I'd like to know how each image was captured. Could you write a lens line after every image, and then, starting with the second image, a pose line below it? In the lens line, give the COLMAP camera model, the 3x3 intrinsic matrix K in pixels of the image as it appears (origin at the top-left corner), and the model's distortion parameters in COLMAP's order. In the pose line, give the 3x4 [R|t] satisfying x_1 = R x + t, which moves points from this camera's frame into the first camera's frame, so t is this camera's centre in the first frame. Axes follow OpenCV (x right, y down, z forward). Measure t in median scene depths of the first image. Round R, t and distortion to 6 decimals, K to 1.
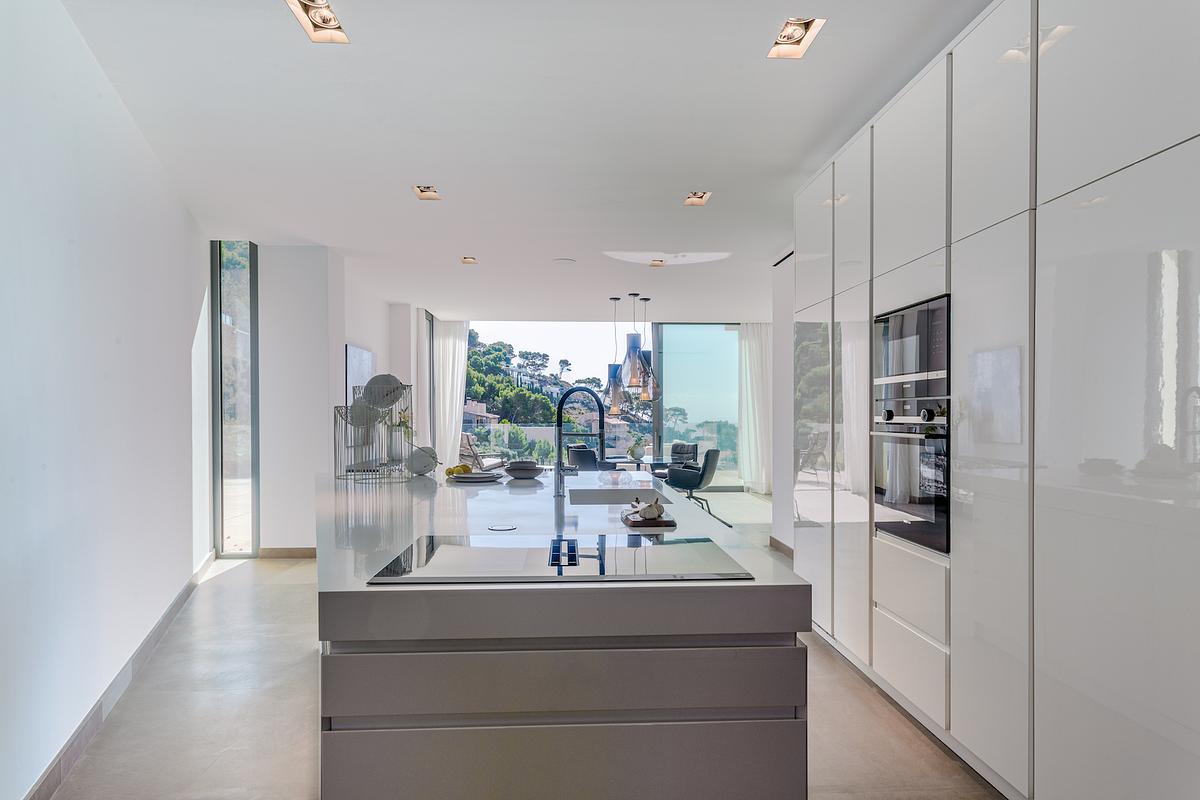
lens RADIAL K [[669.1, 0, 597.3], [0, 669.1, 407.4], [0, 0, 1]] dist [0.001891, 0.000170]
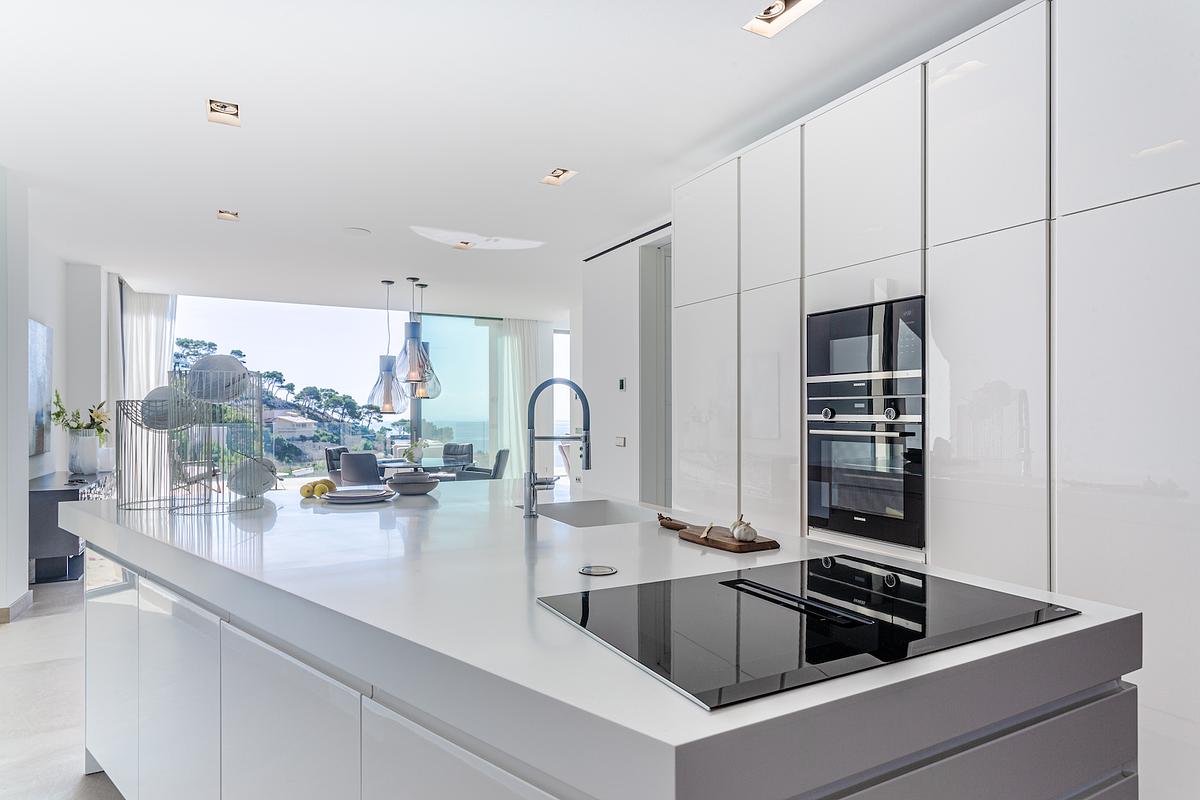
lens RADIAL K [[668.9, 0, 600.0], [0, 668.9, 400.0], [0, 0, 1]] dist [0.002630, 0.000534]
pose [[0.900477, 0.008791, 0.434814, -0.108722], [-0.005215, 0.999942, -0.009418, 0.000963], [-0.434872, 0.006213, 0.900471, 0.084738]]
